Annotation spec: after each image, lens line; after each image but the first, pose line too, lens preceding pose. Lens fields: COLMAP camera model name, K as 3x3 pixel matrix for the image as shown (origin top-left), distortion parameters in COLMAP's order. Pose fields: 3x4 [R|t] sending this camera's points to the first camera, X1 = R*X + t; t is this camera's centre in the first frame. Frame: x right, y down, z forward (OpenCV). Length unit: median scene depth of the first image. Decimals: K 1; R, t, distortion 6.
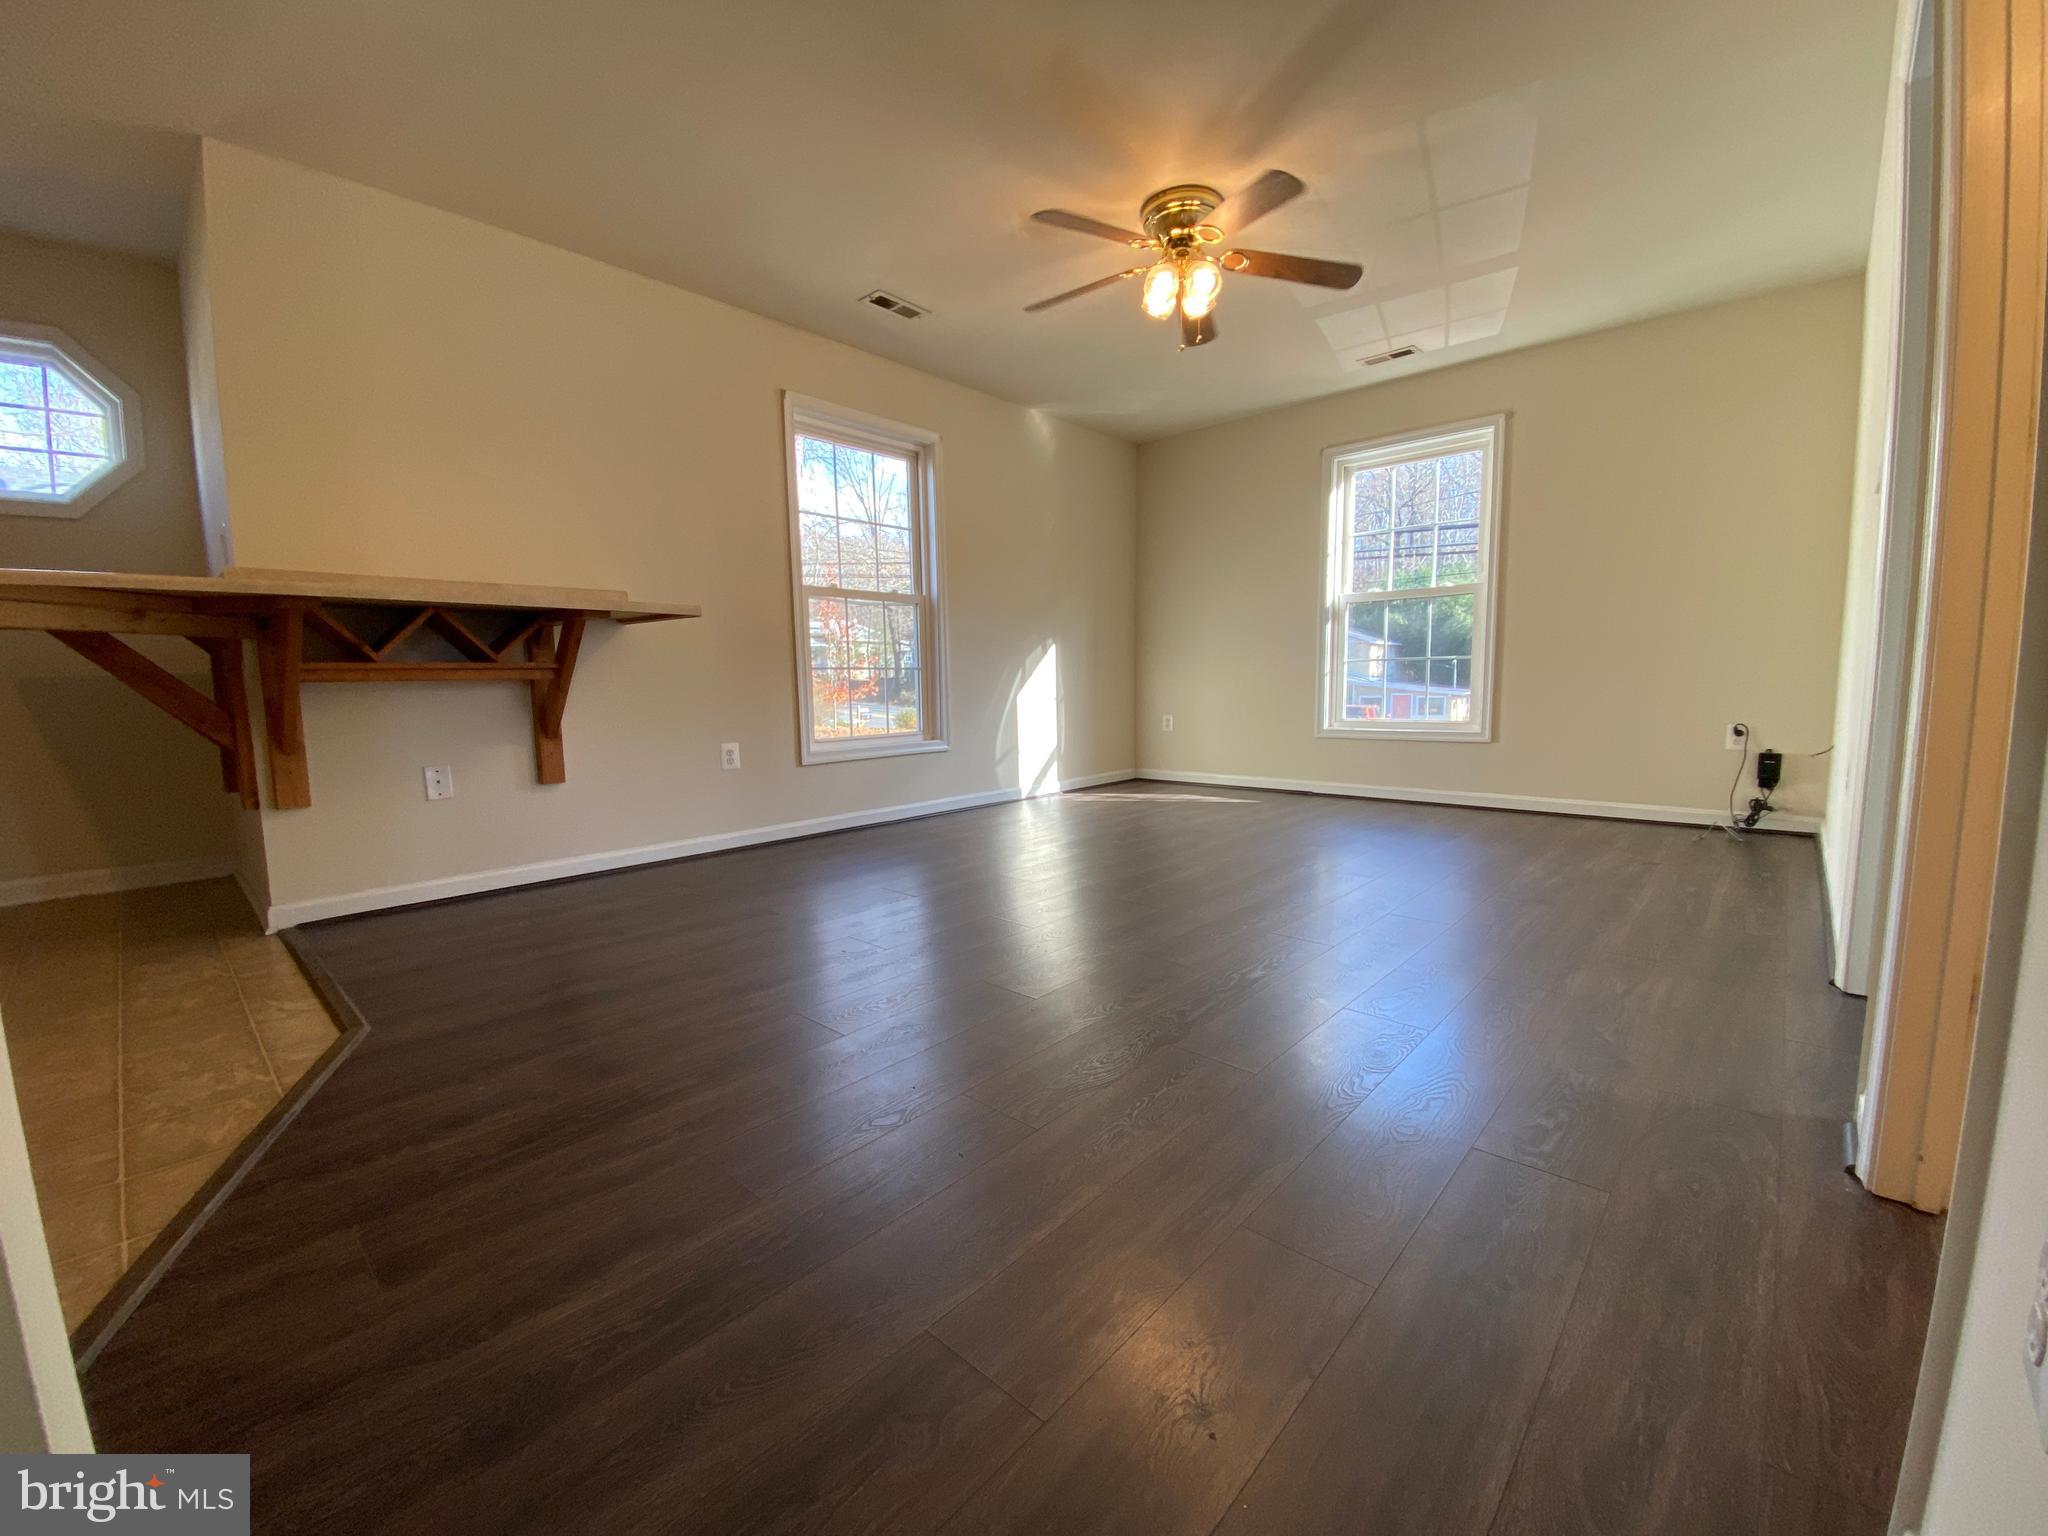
lens RADIAL K [[830.7, 0, 1023.5], [0, 830.7, 770.1], [0, 0, 1]] dist [0.014933, -0.019084]
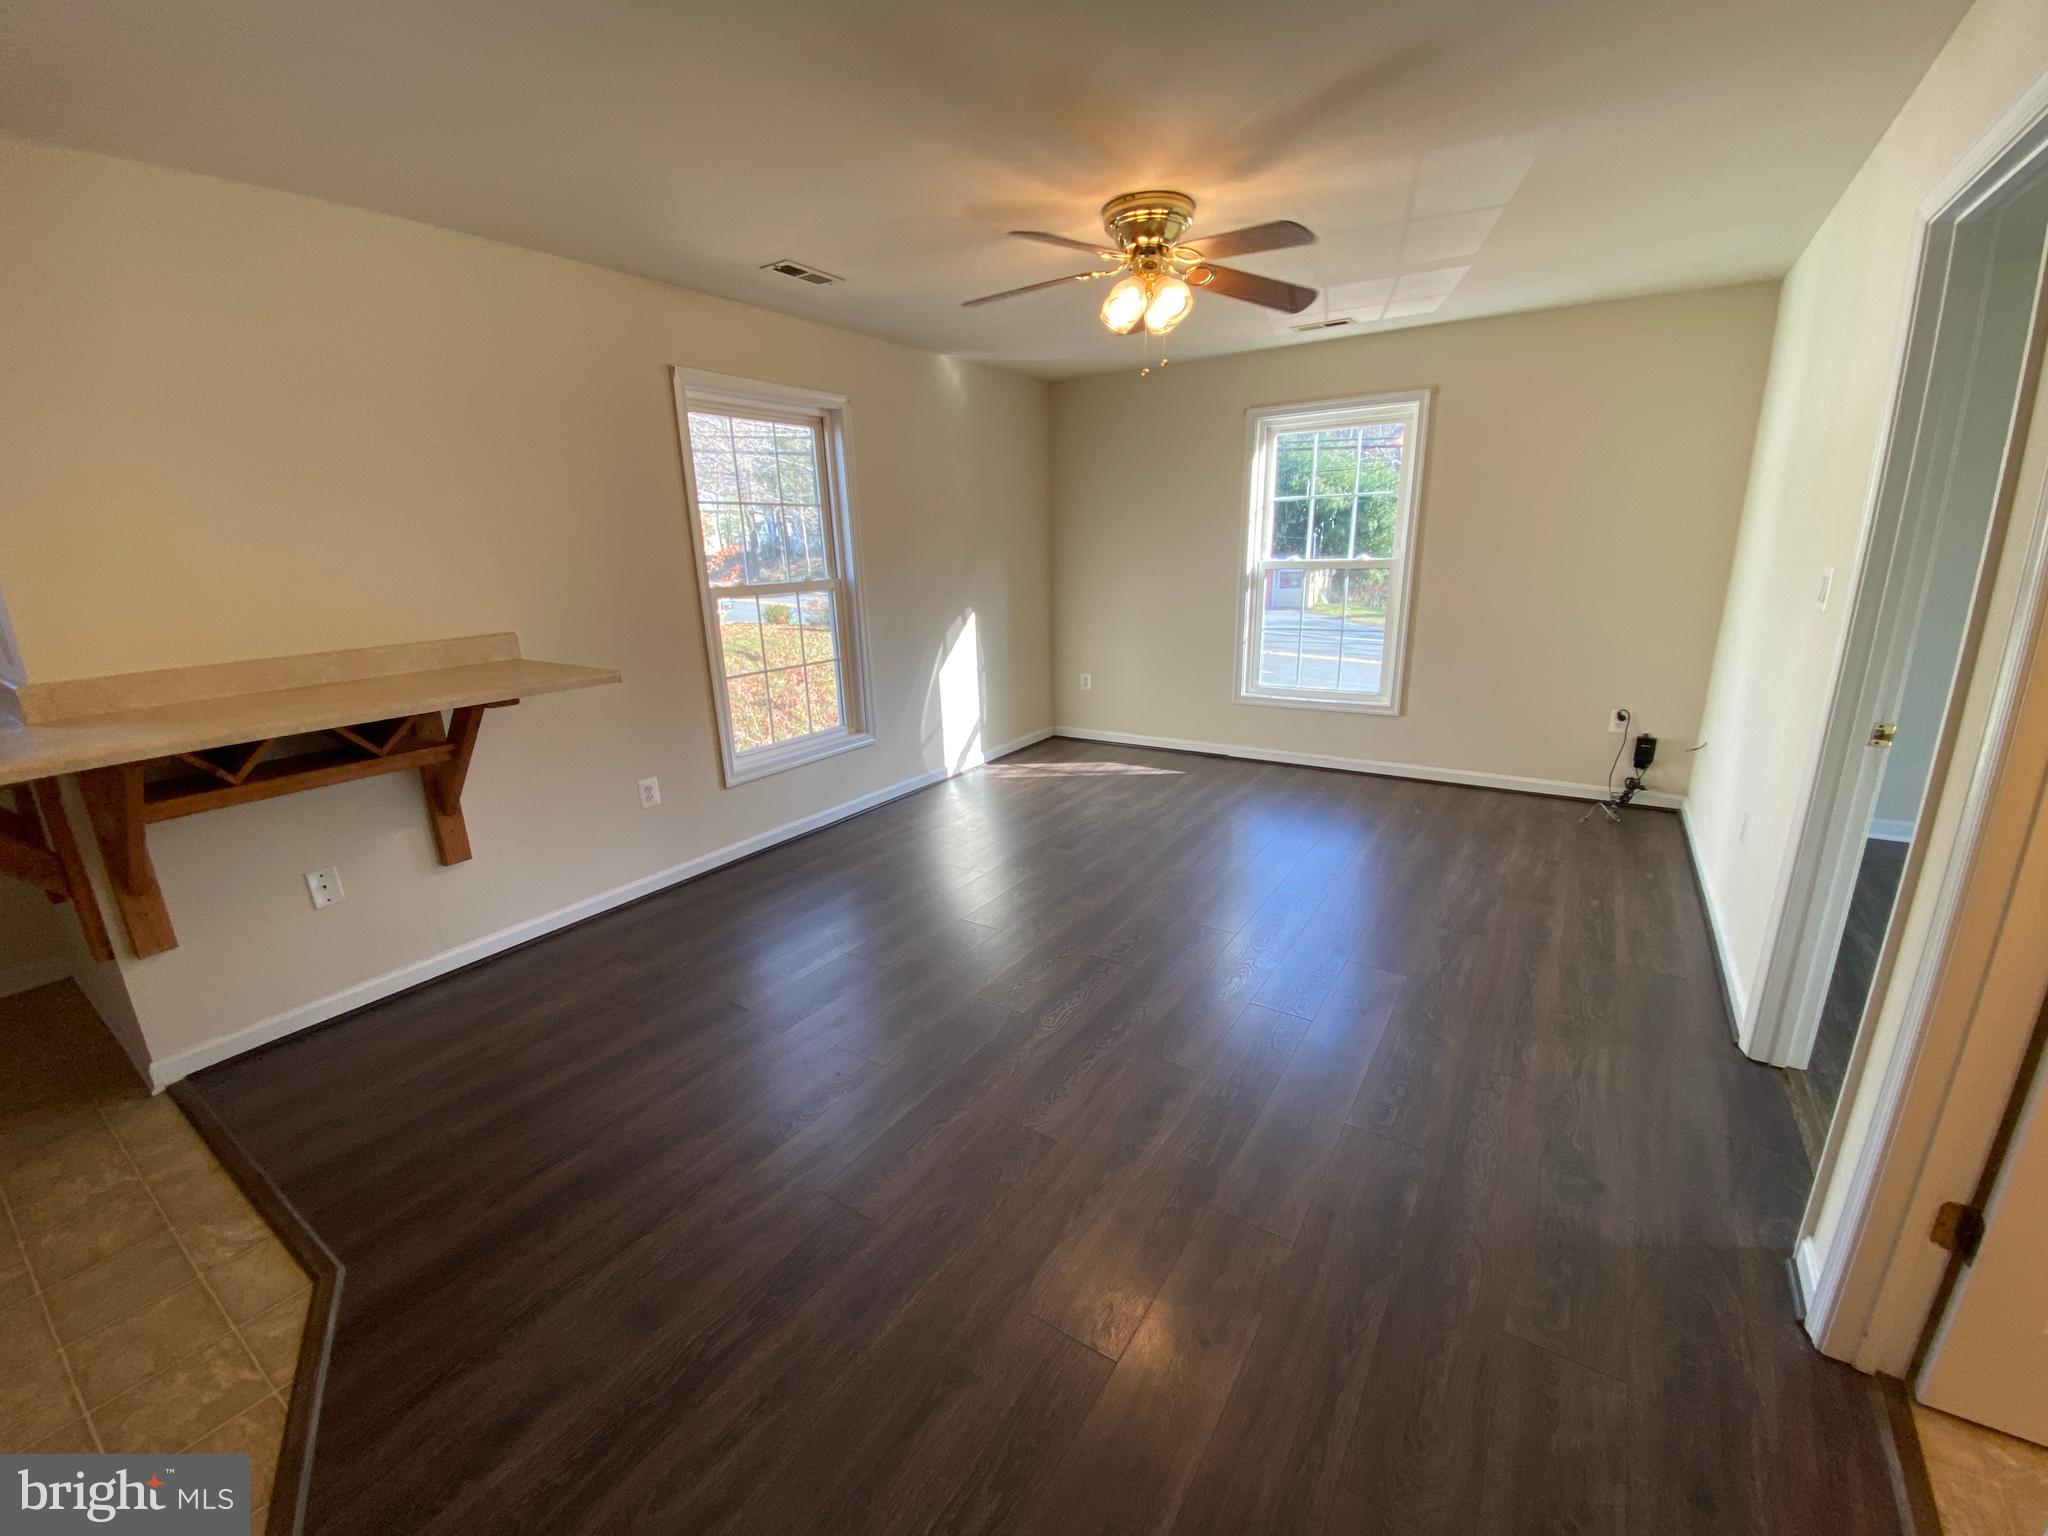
lens RADIAL K [[830.7, 0, 1023.5], [0, 830.7, 770.1], [0, 0, 1]] dist [0.014933, -0.019084]
pose [[0.987617, -0.051725, 0.148111, -0.078666], [0.027918, 0.986961, 0.158517, -0.170385], [-0.154379, -0.152419, 0.976184, 0.043831]]
